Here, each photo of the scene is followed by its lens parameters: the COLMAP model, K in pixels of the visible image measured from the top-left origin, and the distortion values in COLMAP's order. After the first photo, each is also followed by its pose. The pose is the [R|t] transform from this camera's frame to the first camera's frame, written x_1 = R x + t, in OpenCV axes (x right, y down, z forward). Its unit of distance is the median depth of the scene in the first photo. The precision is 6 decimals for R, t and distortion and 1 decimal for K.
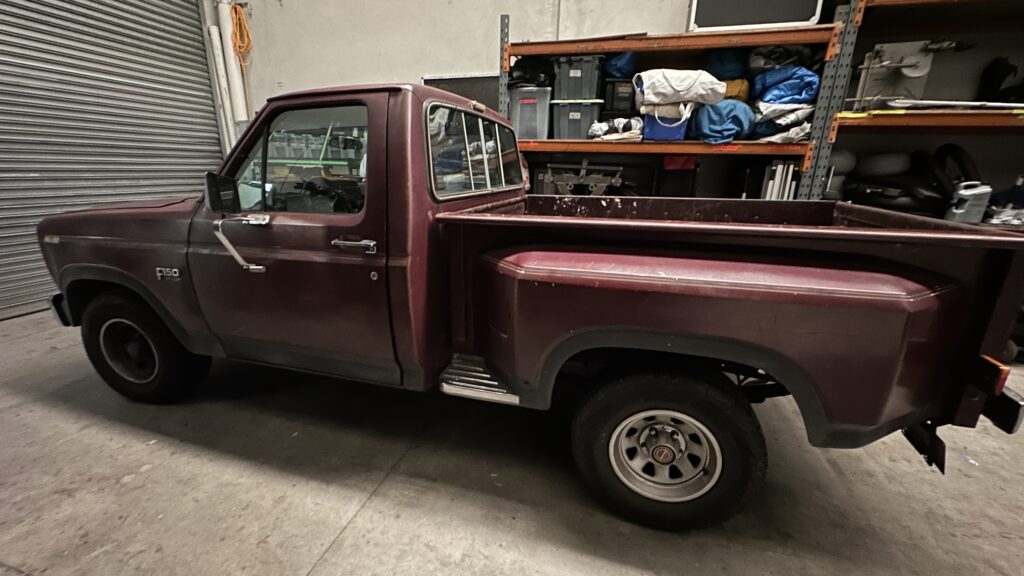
lens RADIAL K [[409.1, 0, 511.9], [0, 409.1, 286.2], [0, 0, 1]] dist [-0.005777, 0.001414]
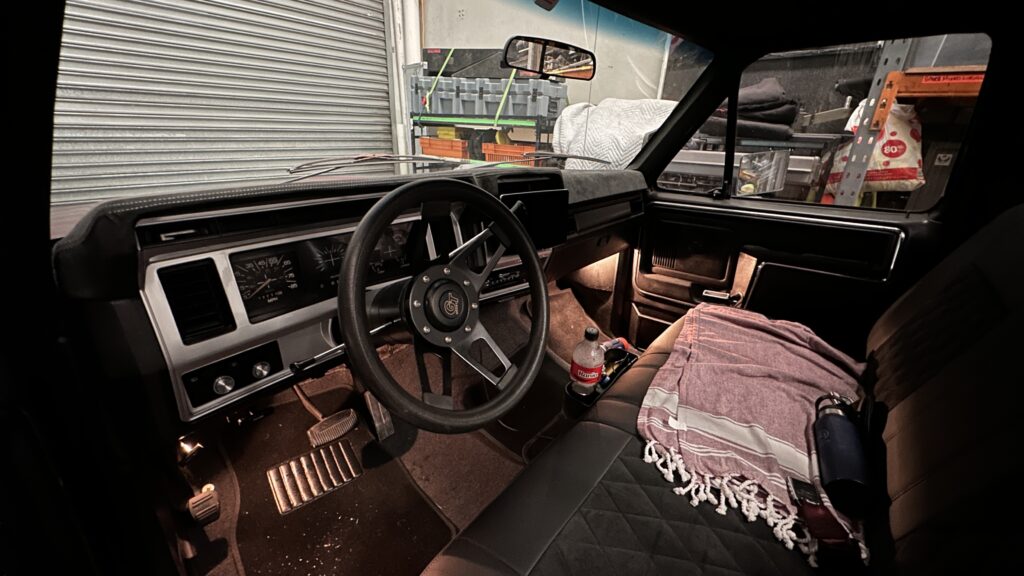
lens RADIAL K [[409.1, 0, 510.3], [0, 409.1, 285.6], [0, 0, 1]] dist [-0.005777, 0.001414]
pose [[0.916832, 0.153743, -0.368487, -0.208855], [-0.123159, 0.986786, 0.105282, -0.146470], [0.379805, -0.051143, 0.923652, 0.489993]]
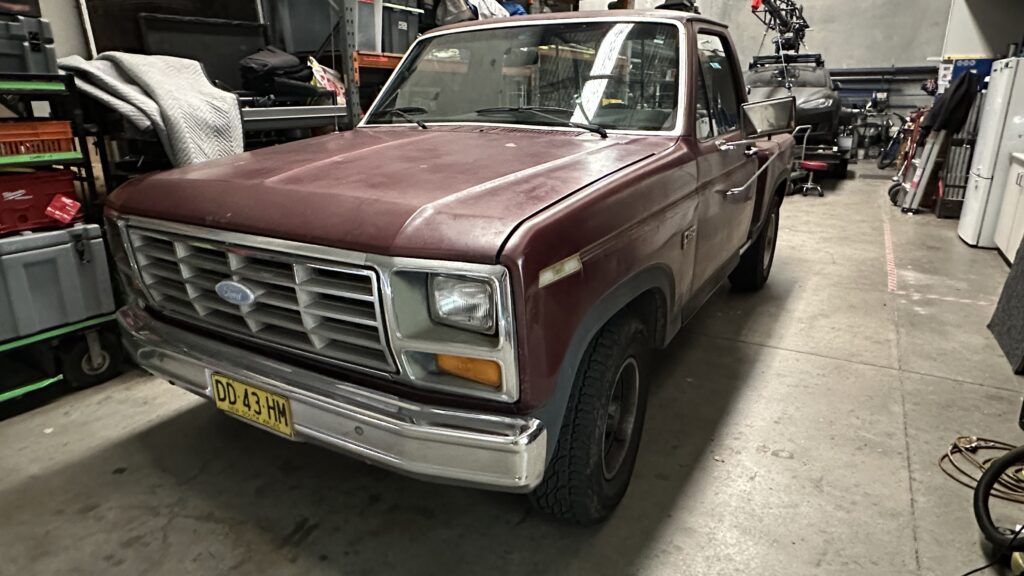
lens RADIAL K [[602.5, 0, 511.2], [0, 602.5, 285.9], [0, 0, 1]] dist [-0.003326, 0.001726]
pose [[0.251282, -0.312831, 0.915966, -1.108036], [0.277772, 0.929831, 0.241363, -0.173243], [-0.927200, 0.193780, 0.320545, 0.541984]]
